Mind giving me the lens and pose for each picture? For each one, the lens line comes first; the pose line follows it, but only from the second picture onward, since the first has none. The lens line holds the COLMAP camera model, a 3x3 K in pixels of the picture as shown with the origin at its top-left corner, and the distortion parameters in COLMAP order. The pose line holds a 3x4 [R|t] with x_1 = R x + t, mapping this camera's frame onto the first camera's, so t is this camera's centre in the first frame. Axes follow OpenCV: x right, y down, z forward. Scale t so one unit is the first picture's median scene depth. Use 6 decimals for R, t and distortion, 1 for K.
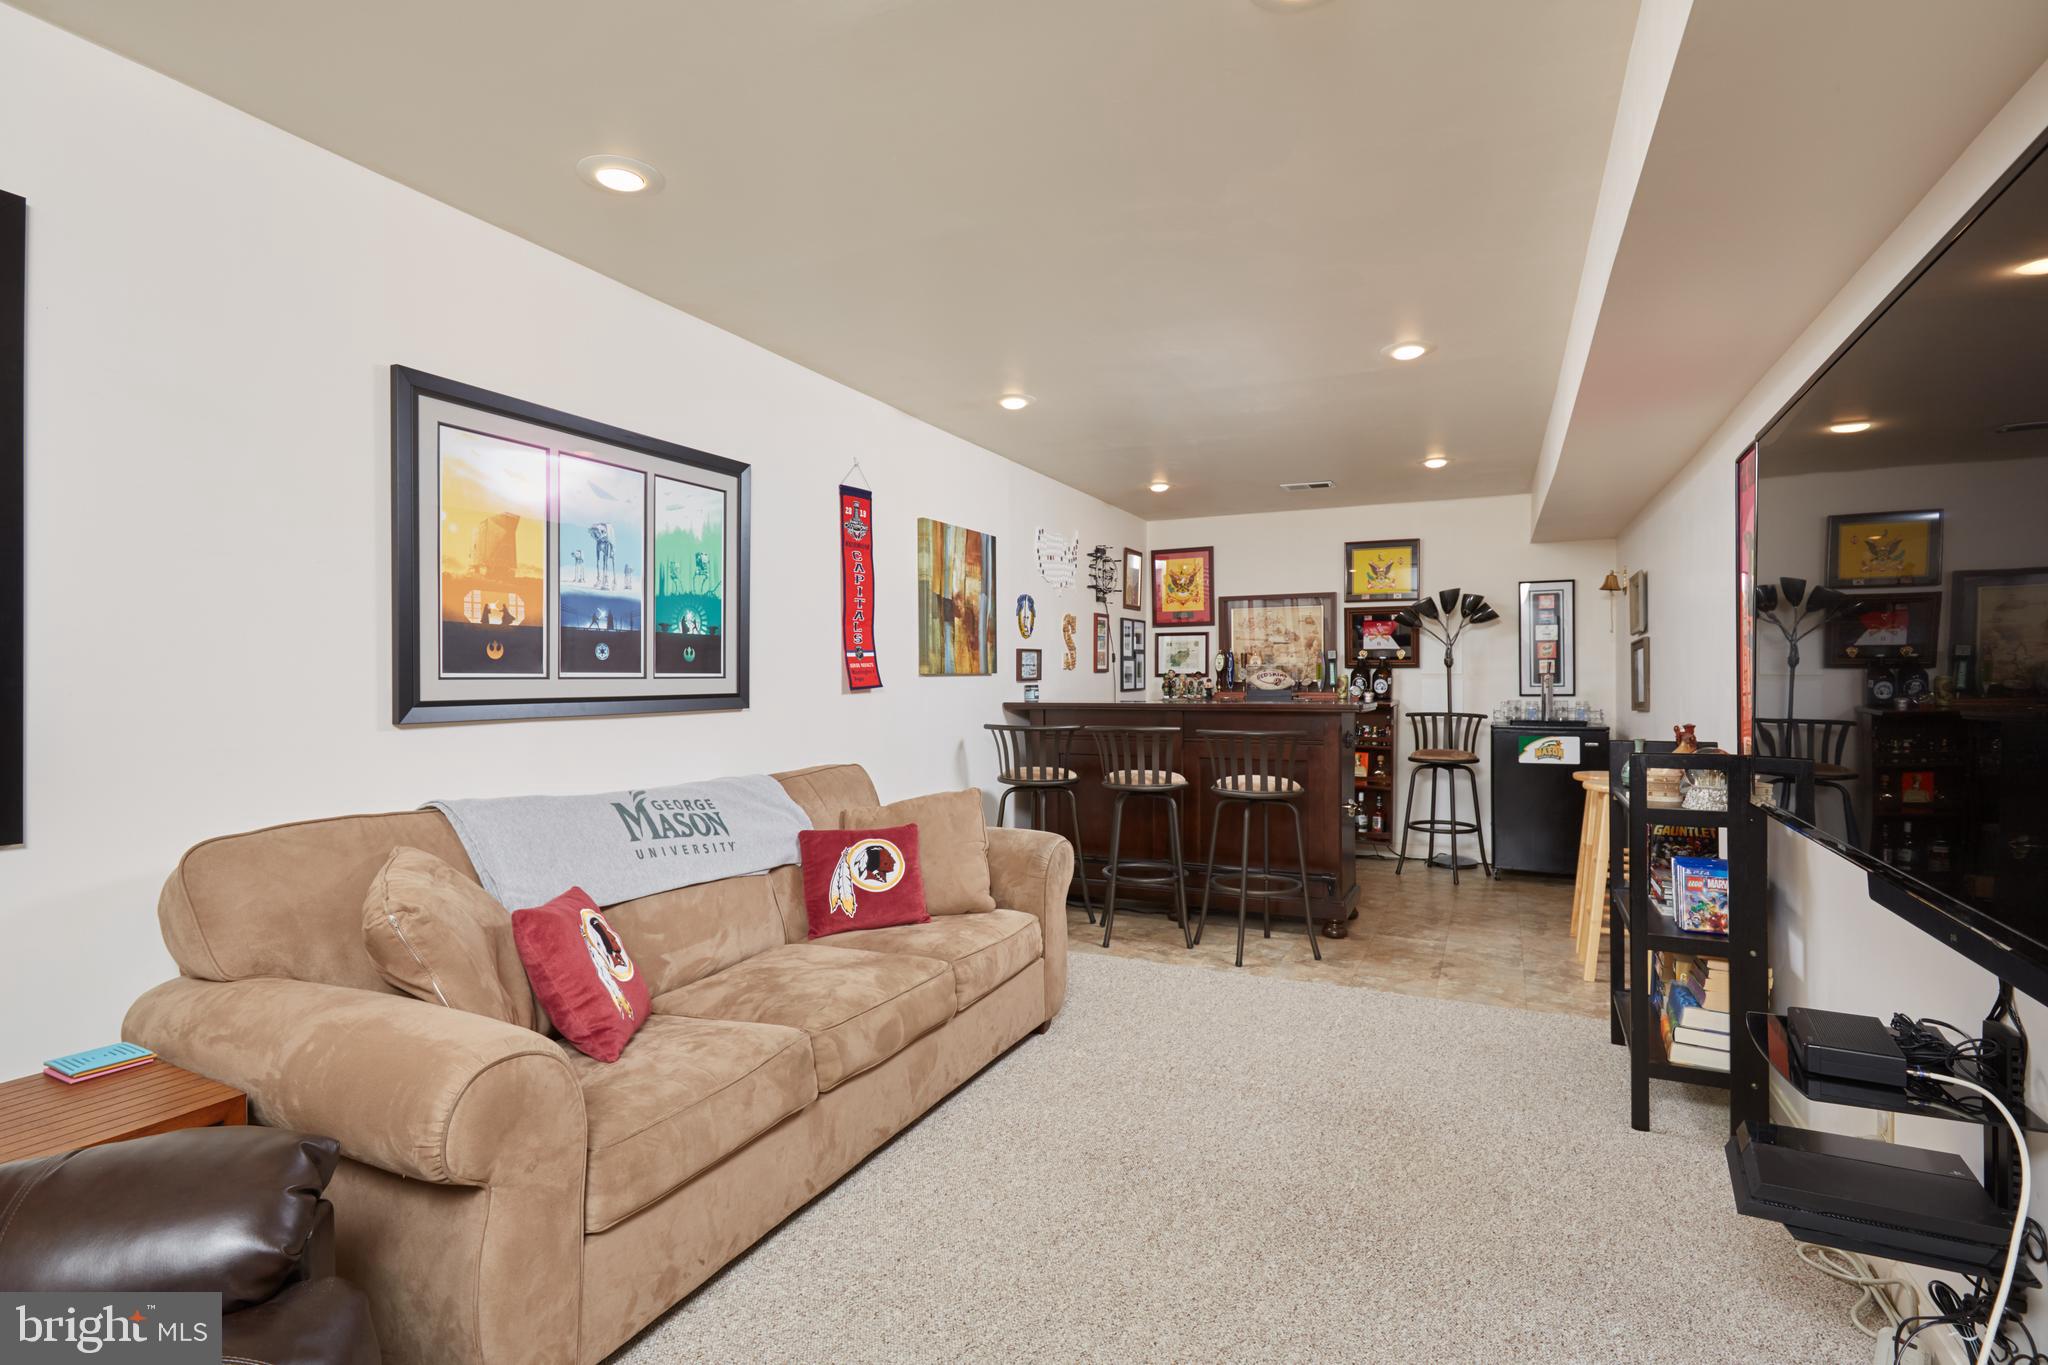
lens RADIAL K [[992.4, 0, 1023.2], [0, 992.4, 681.3], [0, 0, 1]] dist [0.000184, -0.000490]
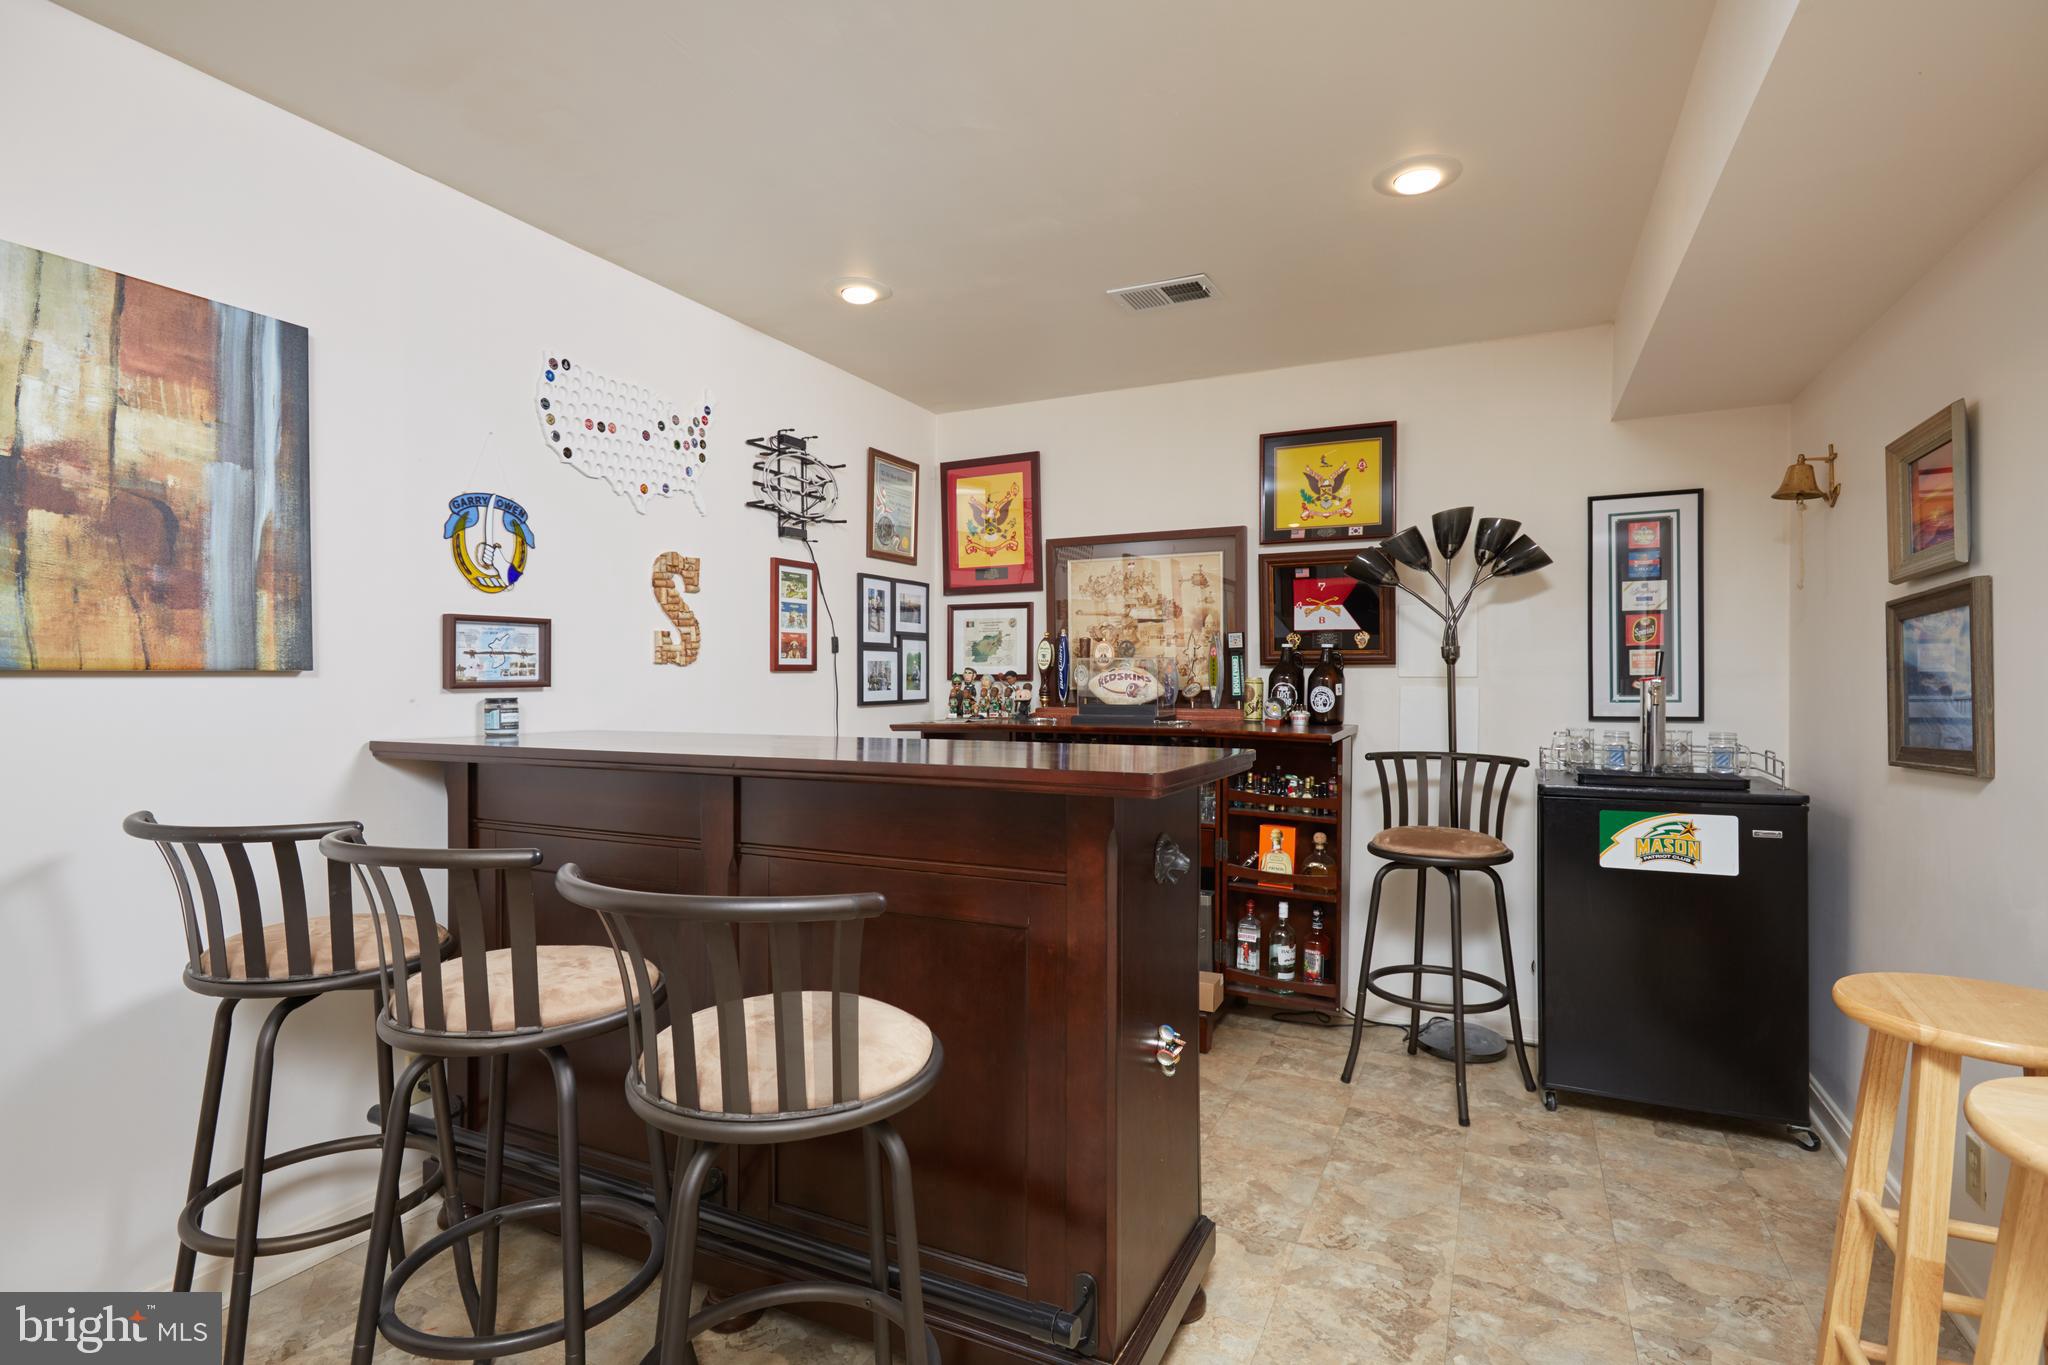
lens RADIAL K [[992.4, 0, 1023.8], [0, 992.4, 680.3], [0, 0, 1]] dist [0.000184, -0.000490]
pose [[0.999984, 0.003555, -0.004353, 0.207082], [-0.003565, 0.999991, -0.002447, -0.003528], [0.004344, 0.002463, 0.999988, 0.478357]]
